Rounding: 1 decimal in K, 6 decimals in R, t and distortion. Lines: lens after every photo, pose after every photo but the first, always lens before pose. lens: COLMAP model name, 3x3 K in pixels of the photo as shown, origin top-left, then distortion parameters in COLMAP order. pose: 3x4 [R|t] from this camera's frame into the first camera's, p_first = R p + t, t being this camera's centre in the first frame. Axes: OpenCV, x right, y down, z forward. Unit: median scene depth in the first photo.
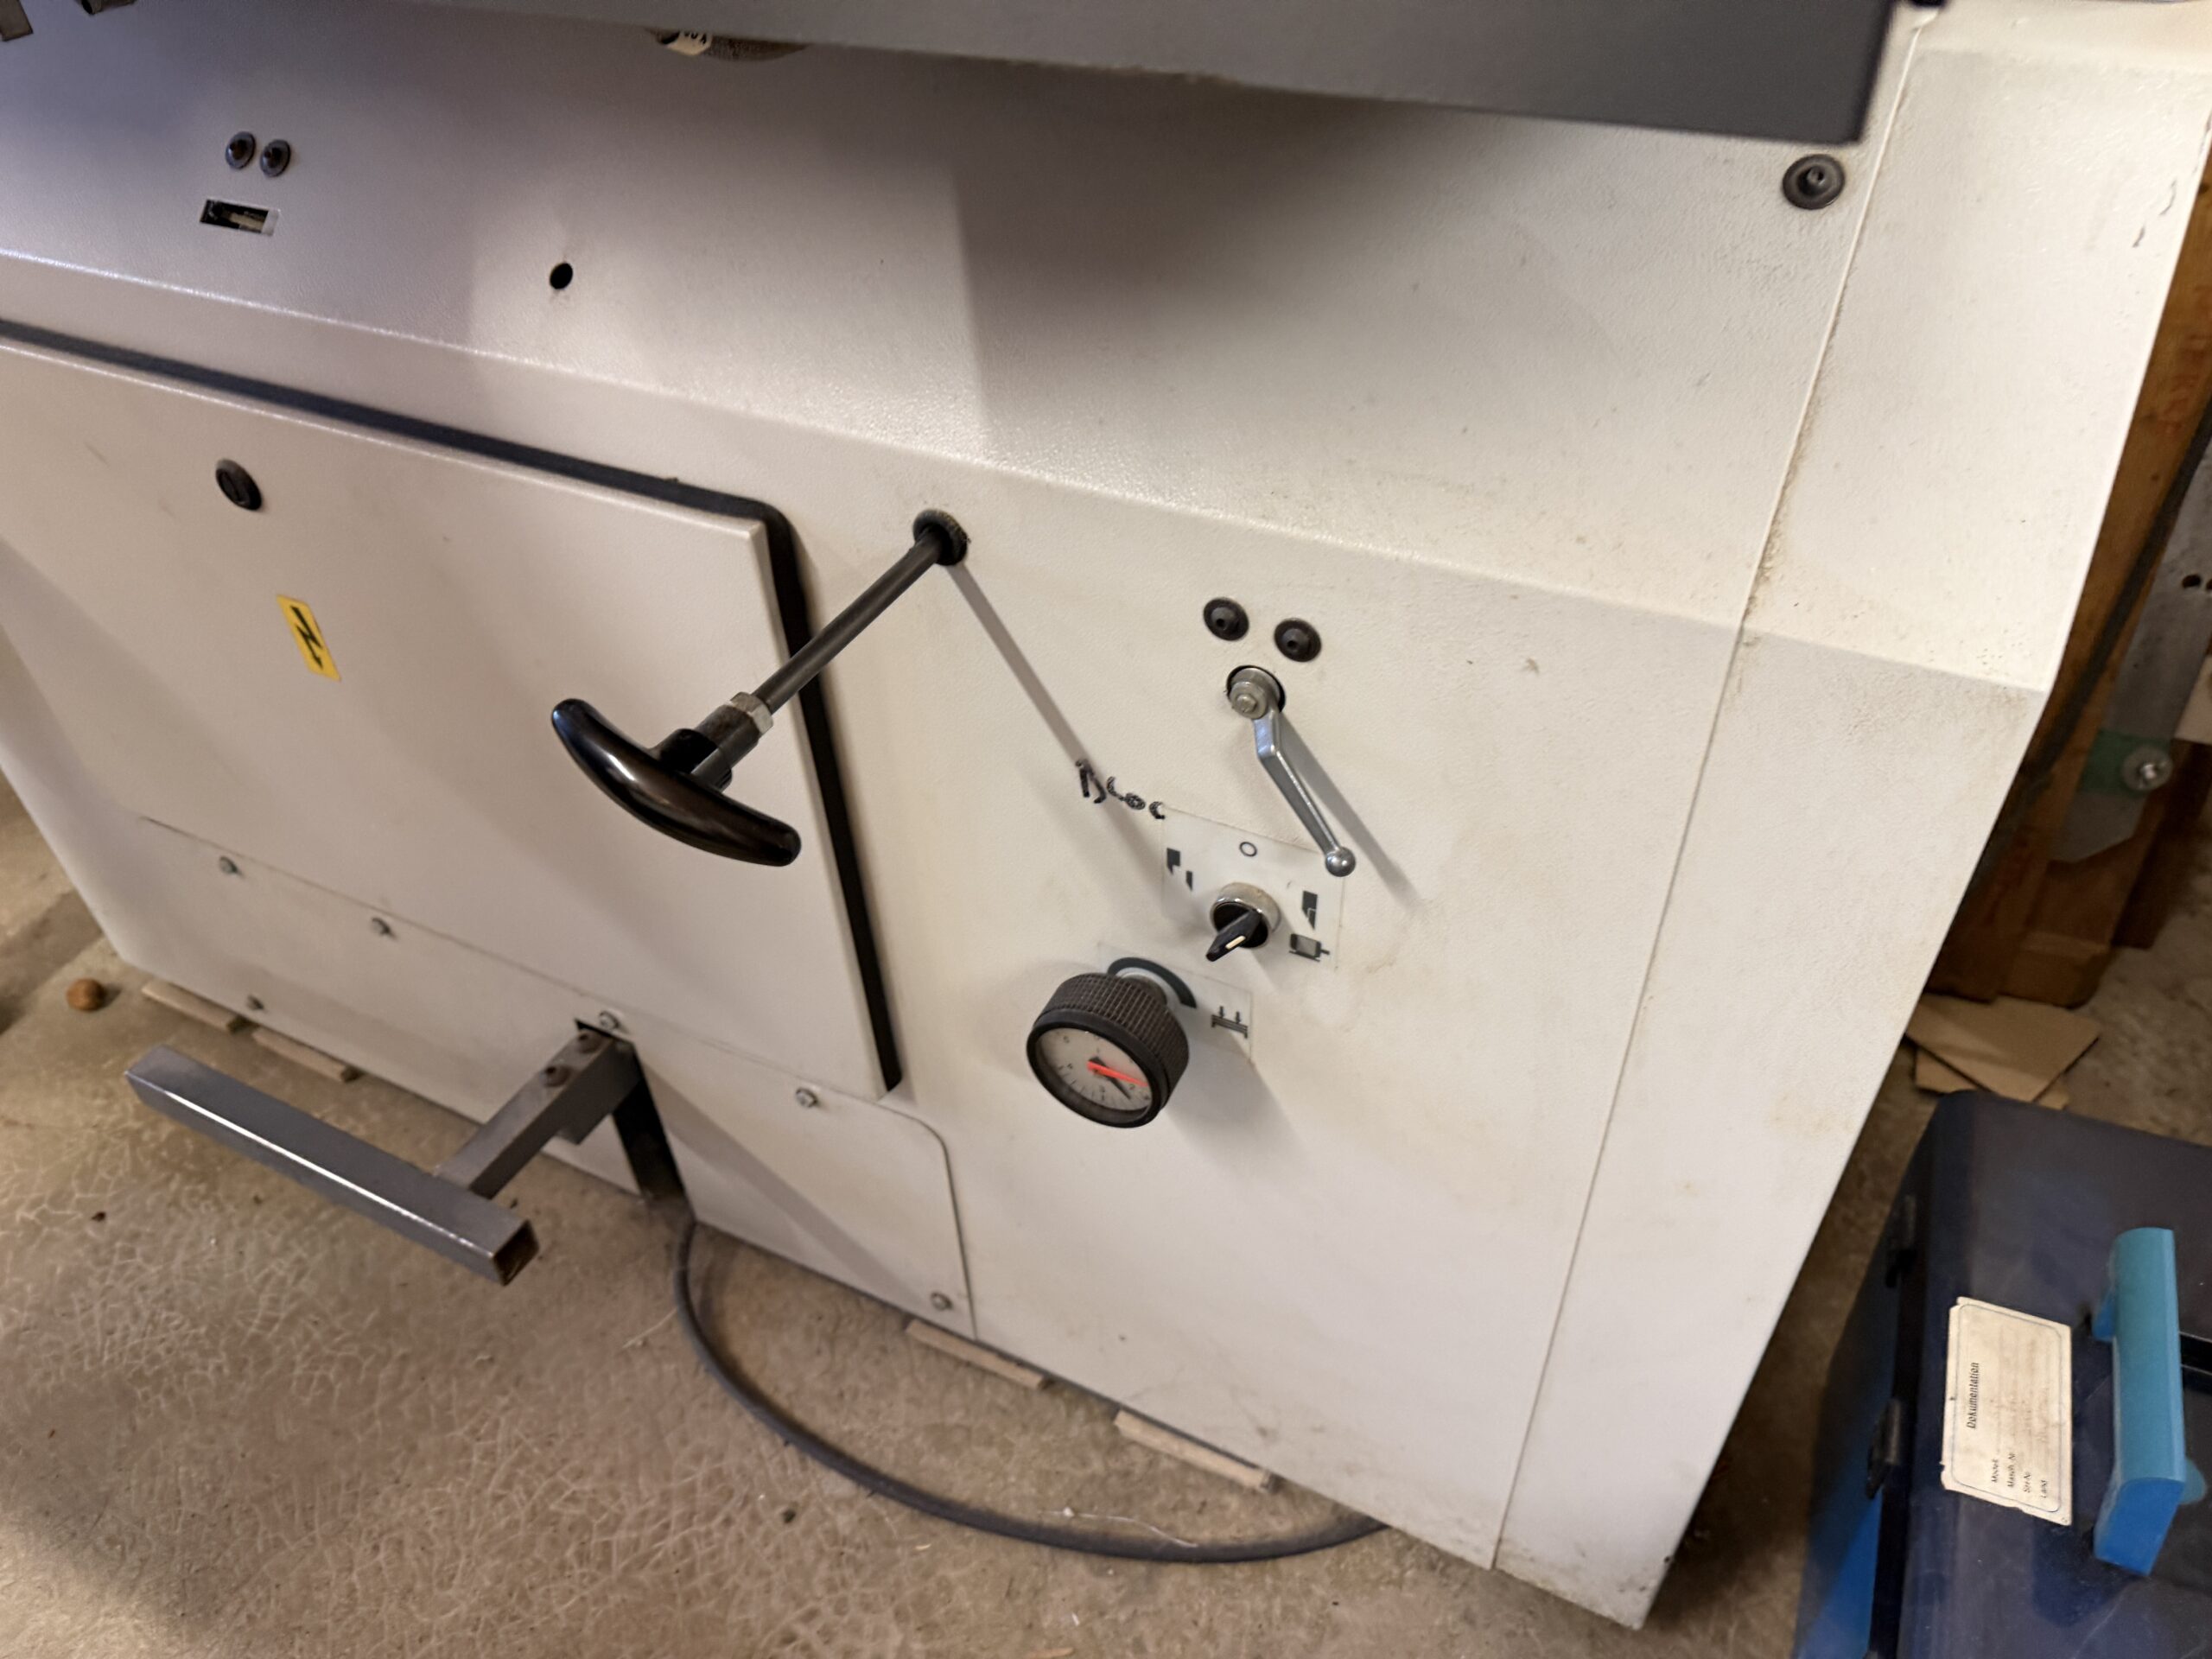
lens RADIAL K [[1585.2, 0, 1112.2], [0, 1585.2, 828.9], [0, 0, 1]] dist [0.011282, -0.017613]
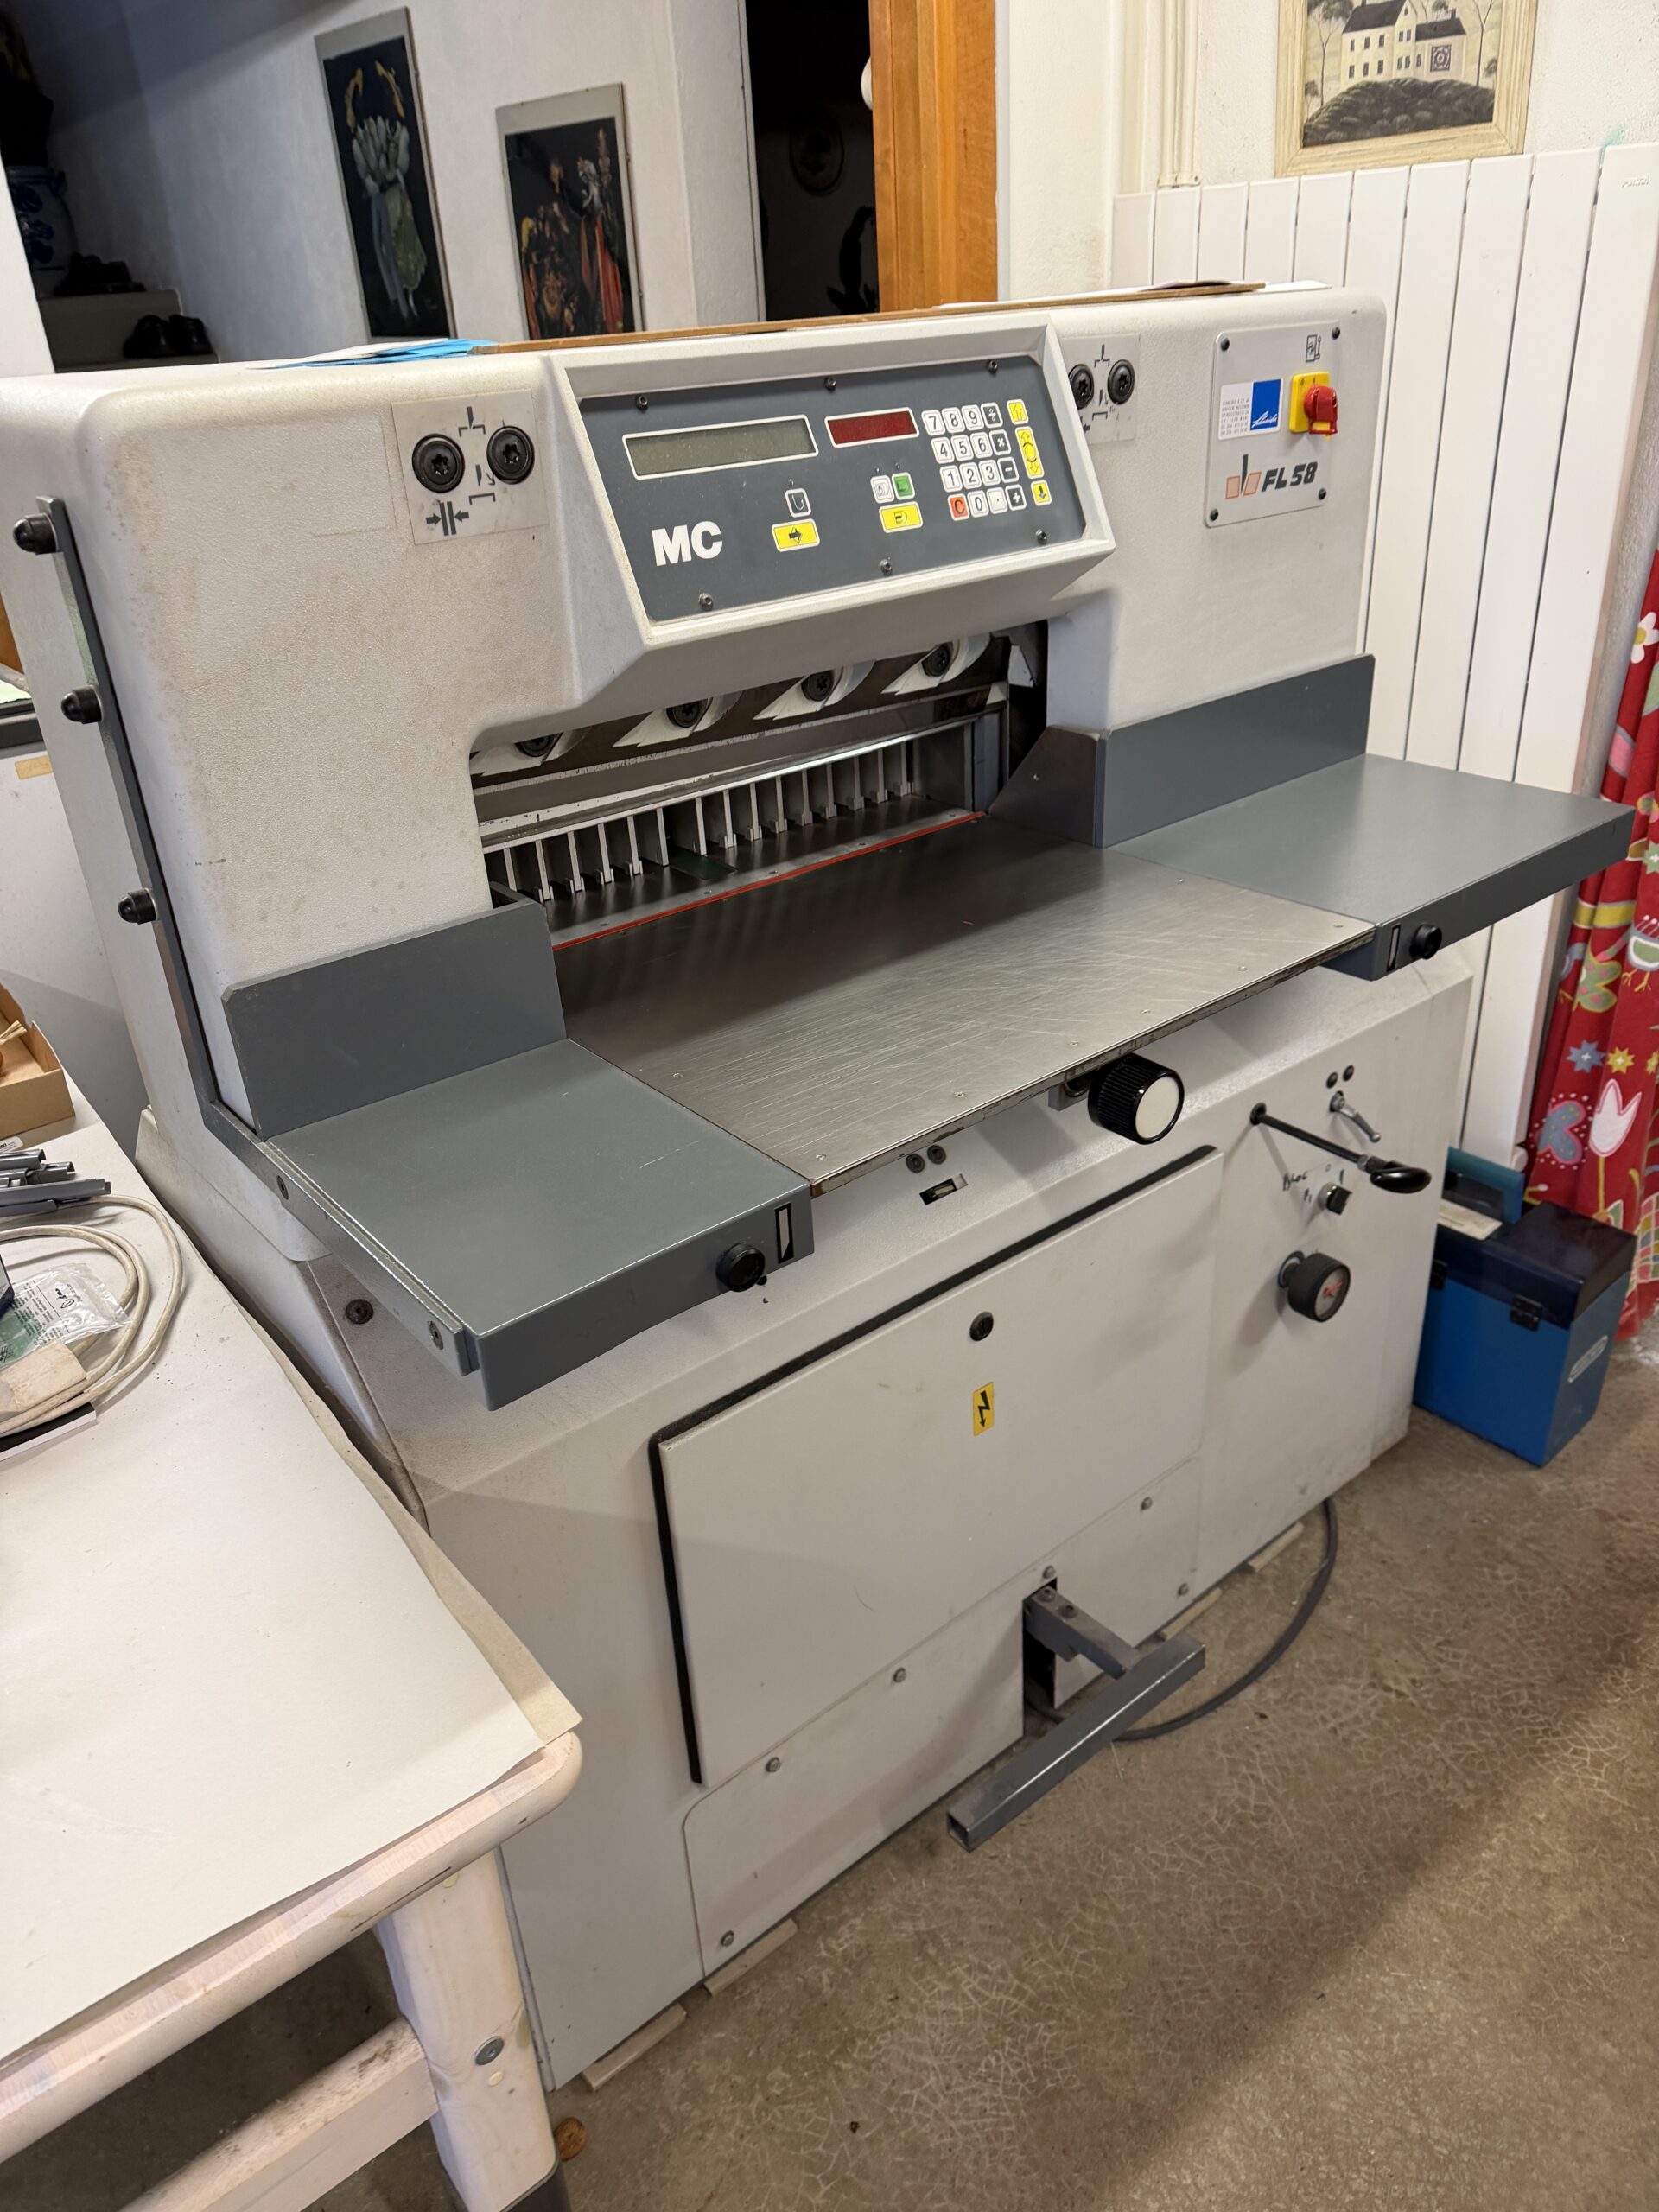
lens RADIAL K [[1585.2, 0, 828.6], [0, 1585.2, 1098.0], [0, 0, 1]] dist [0.011282, -0.017613]
pose [[0.410686, -0.408182, 0.815306, -1.428193], [0.625835, 0.776484, 0.073500, -0.478216], [-0.663074, 0.480062, 0.574346, -0.001419]]
